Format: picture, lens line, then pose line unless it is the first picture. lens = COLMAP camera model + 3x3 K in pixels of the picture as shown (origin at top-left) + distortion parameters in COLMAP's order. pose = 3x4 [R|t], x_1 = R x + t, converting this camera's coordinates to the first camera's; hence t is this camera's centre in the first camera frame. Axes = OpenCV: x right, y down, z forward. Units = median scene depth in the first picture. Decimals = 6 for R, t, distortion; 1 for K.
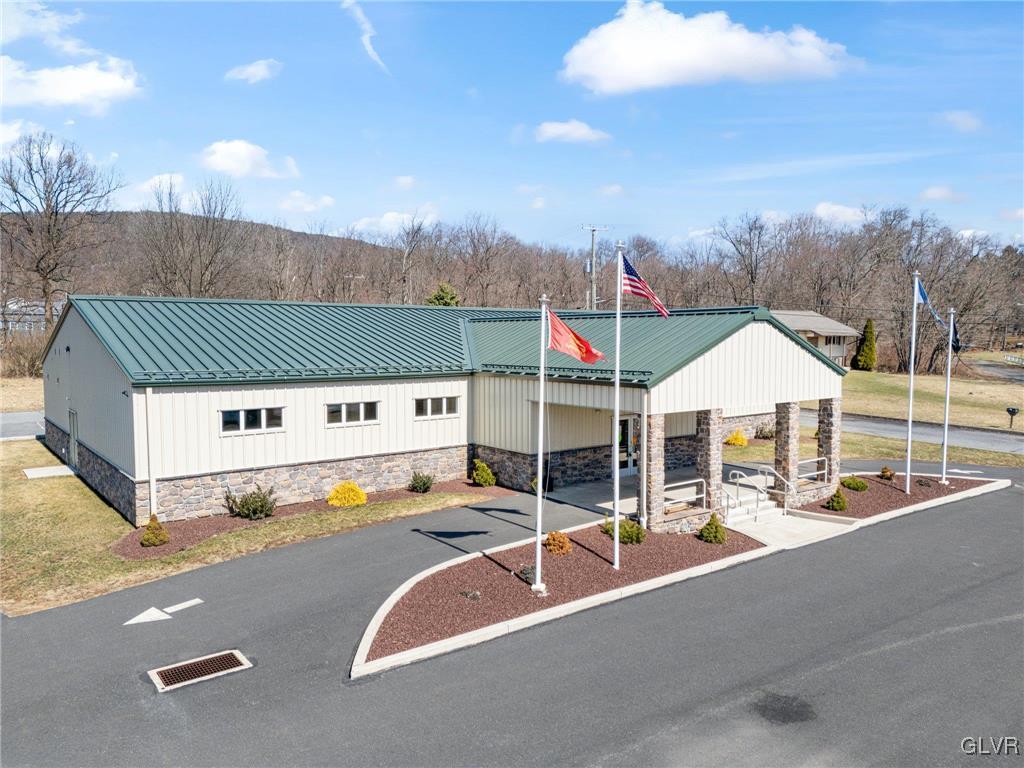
lens RADIAL K [[743.4, 0, 514.8], [0, 743.4, 384.8], [0, 0, 1]] dist [0.103501, -0.107628]
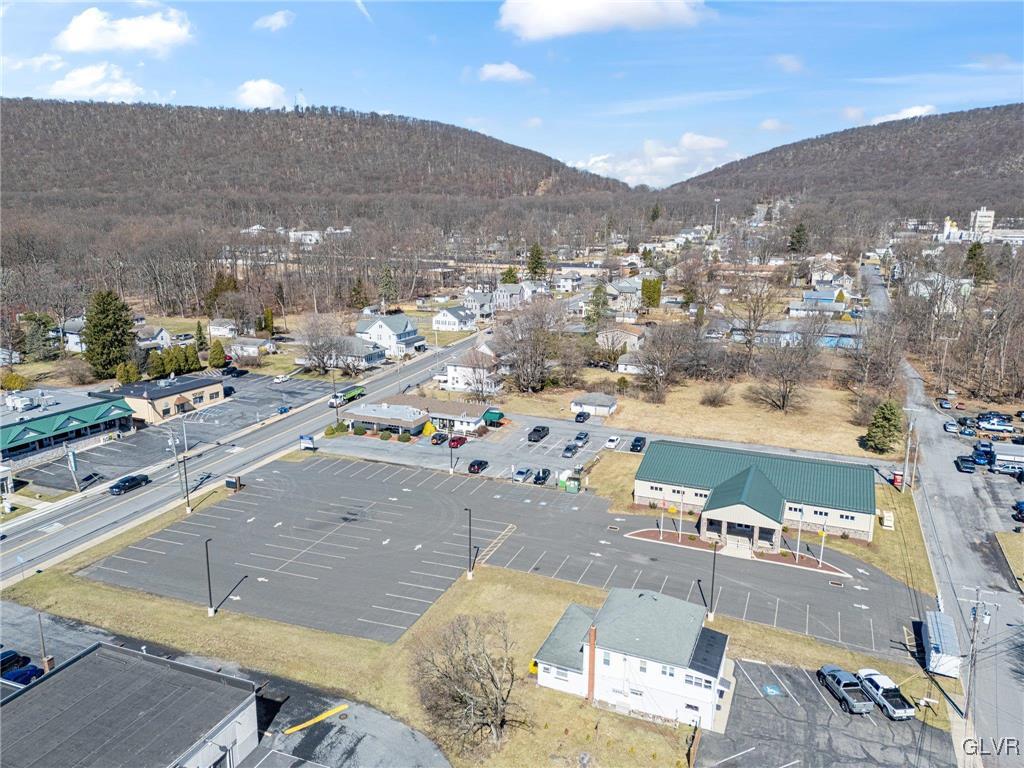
lens RADIAL K [[749.4, 0, 514.7], [0, 749.4, 380.7], [0, 0, 1]] dist [0.091202, -0.094073]
pose [[0.502860, 0.195243, -0.842028, 2.811669], [-0.065533, 0.979963, 0.188090, -1.330935], [0.861880, -0.039402, 0.505579, -1.987164]]
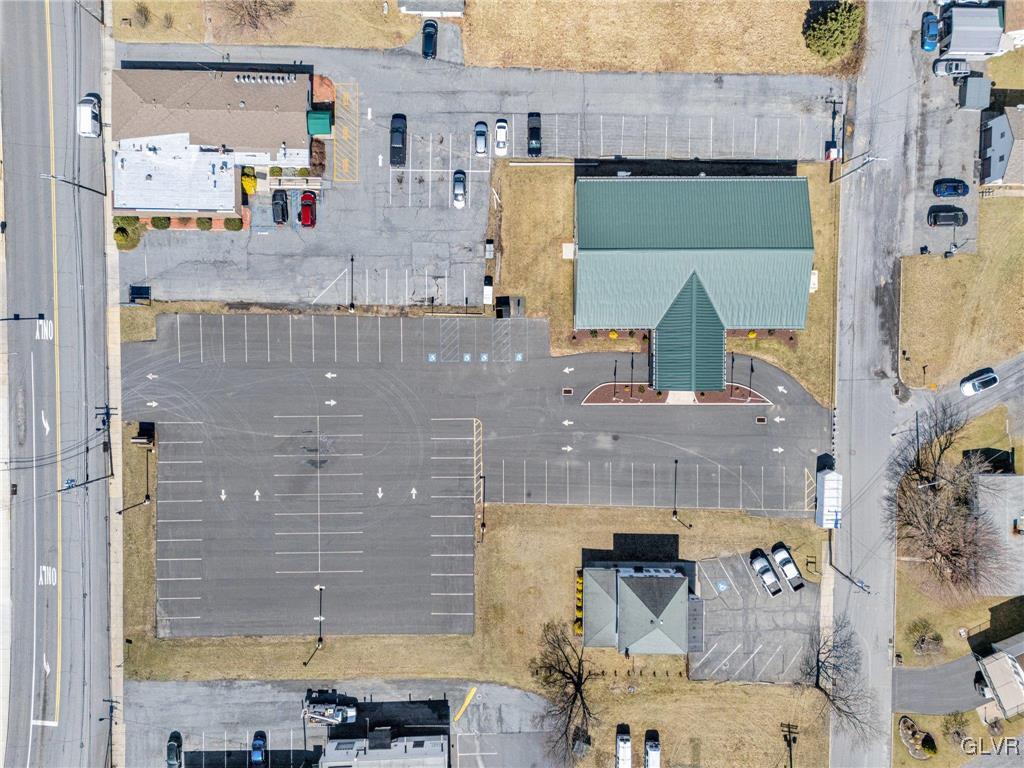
lens RADIAL K [[749.4, 0, 514.7], [0, 749.4, 380.7], [0, 0, 1]] dist [0.091202, -0.094073]
pose [[0.794081, 0.606783, 0.035357, -0.644060], [-0.063956, 0.025567, 0.997625, -4.065957], [0.604438, -0.794456, 0.059110, 0.127688]]
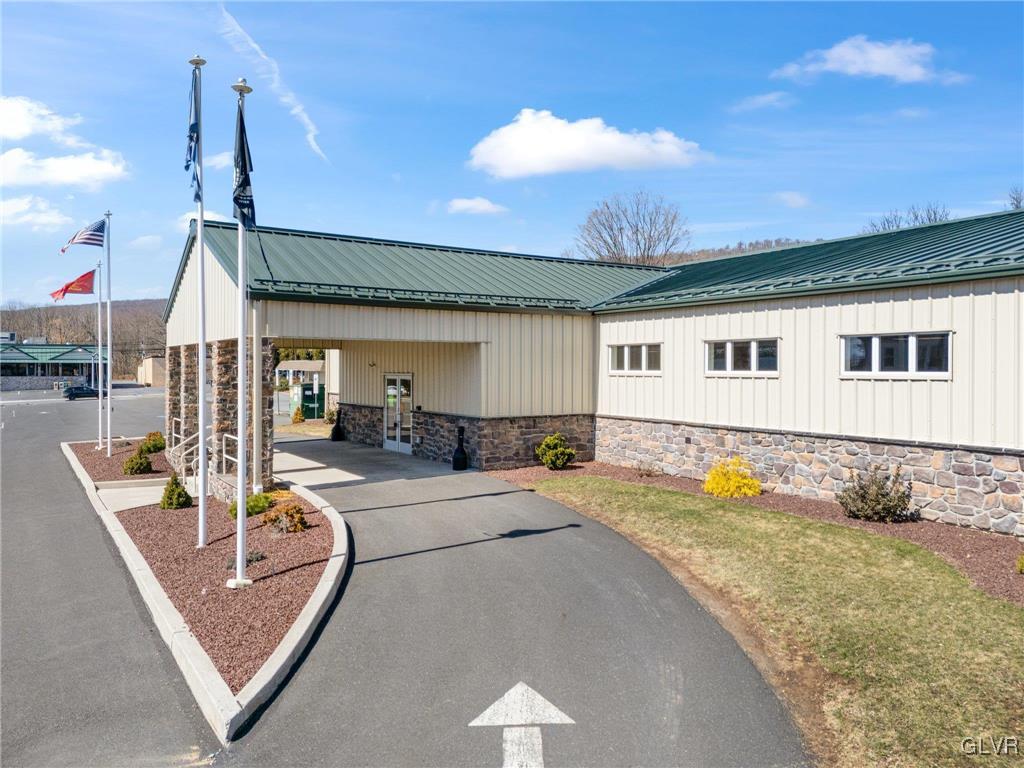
lens RADIAL K [[754.8, 0, 513.9], [0, 754.8, 368.8], [0, 0, 1]] dist [0.085411, -0.093670]
pose [[-0.078718, 0.004126, -0.996888, 1.005636], [-0.065486, 0.997810, 0.009300, 0.021984], [0.994744, 0.066014, -0.078275, 1.274390]]
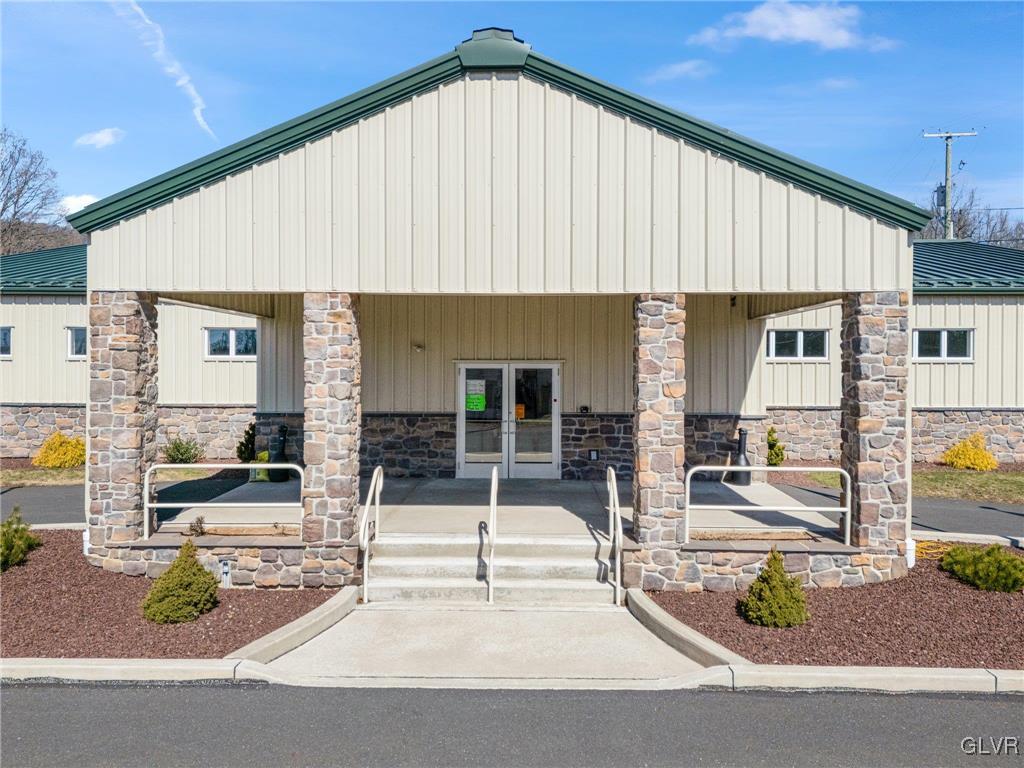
lens RADIAL K [[754.8, 0, 513.9], [0, 754.8, 368.8], [0, 0, 1]] dist [0.085411, -0.093670]
pose [[0.777602, 0.007623, -0.628711, 0.524244], [-0.045079, 0.998029, -0.043654, 0.074237], [0.627139, 0.062287, 0.776413, 0.645162]]
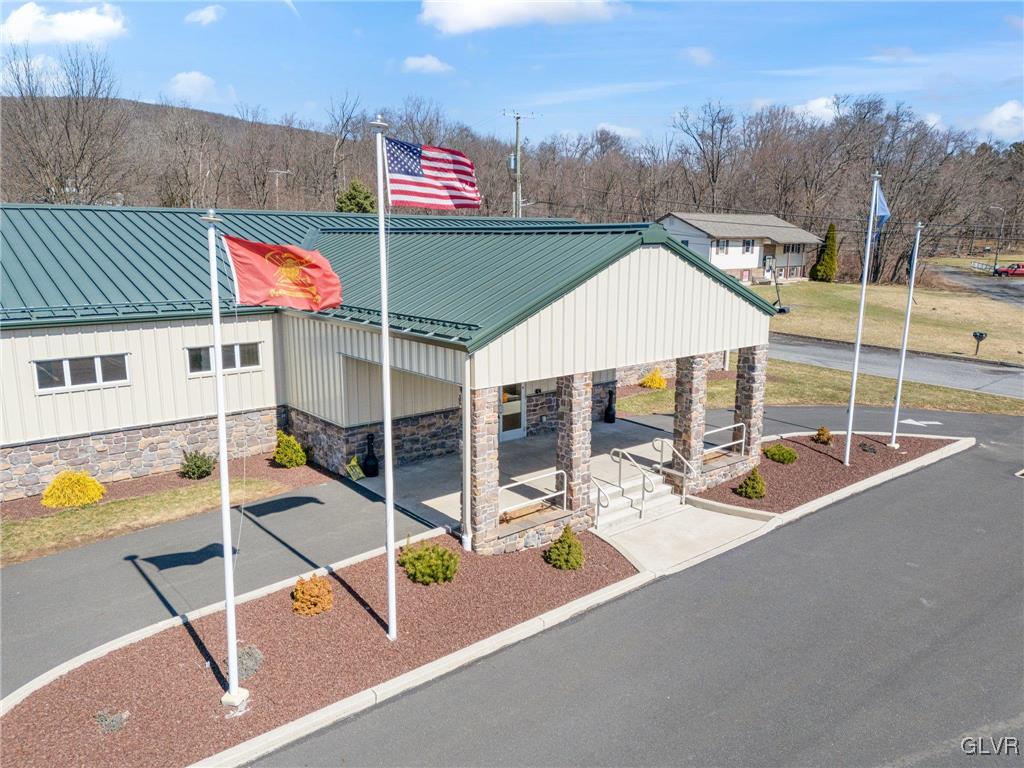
lens RADIAL K [[743.4, 0, 514.8], [0, 743.4, 384.8], [0, 0, 1]] dist [0.103501, -0.107628]
pose [[0.999233, -0.003606, 0.038980, 0.153407], [-0.001513, 0.991448, 0.130492, -0.041816], [-0.039117, -0.130451, 0.990683, 0.264692]]
